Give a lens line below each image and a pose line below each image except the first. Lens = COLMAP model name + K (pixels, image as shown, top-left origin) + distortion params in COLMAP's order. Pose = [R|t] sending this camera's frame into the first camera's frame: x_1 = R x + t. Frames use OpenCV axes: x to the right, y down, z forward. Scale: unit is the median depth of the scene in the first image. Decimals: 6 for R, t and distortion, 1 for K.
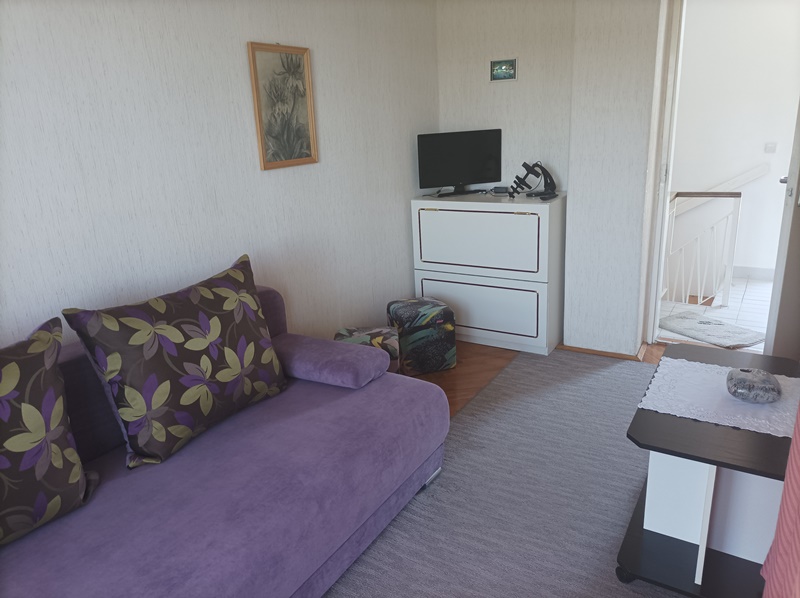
lens RADIAL K [[592.9, 0, 402.3], [0, 592.9, 301.3], [0, 0, 1]] dist [0.051029, -0.048972]
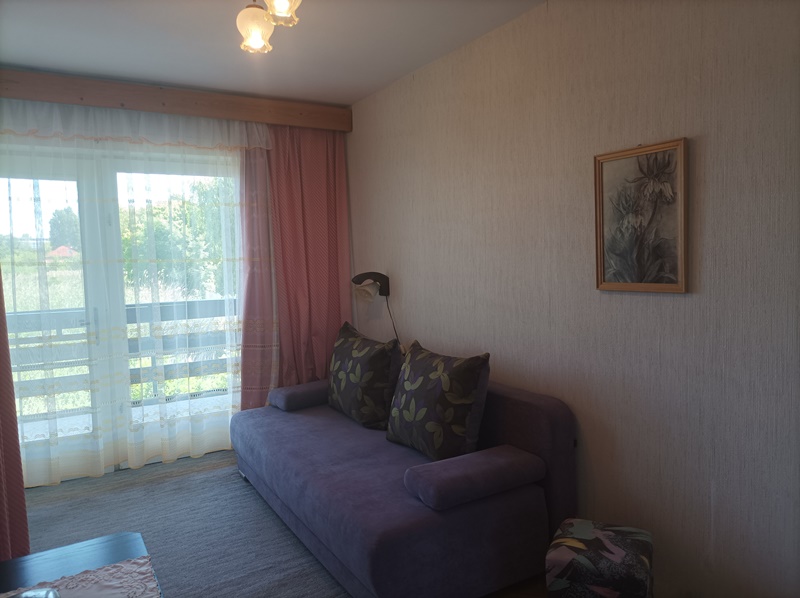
lens RADIAL K [[592.9, 0, 402.3], [0, 592.9, 301.3], [0, 0, 1]] dist [0.051029, -0.048972]
pose [[-0.465029, 0.131318, -0.875502, 0.662417], [-0.213117, 0.943250, 0.254678, -0.356216], [0.859261, 0.305016, -0.410653, 1.084244]]
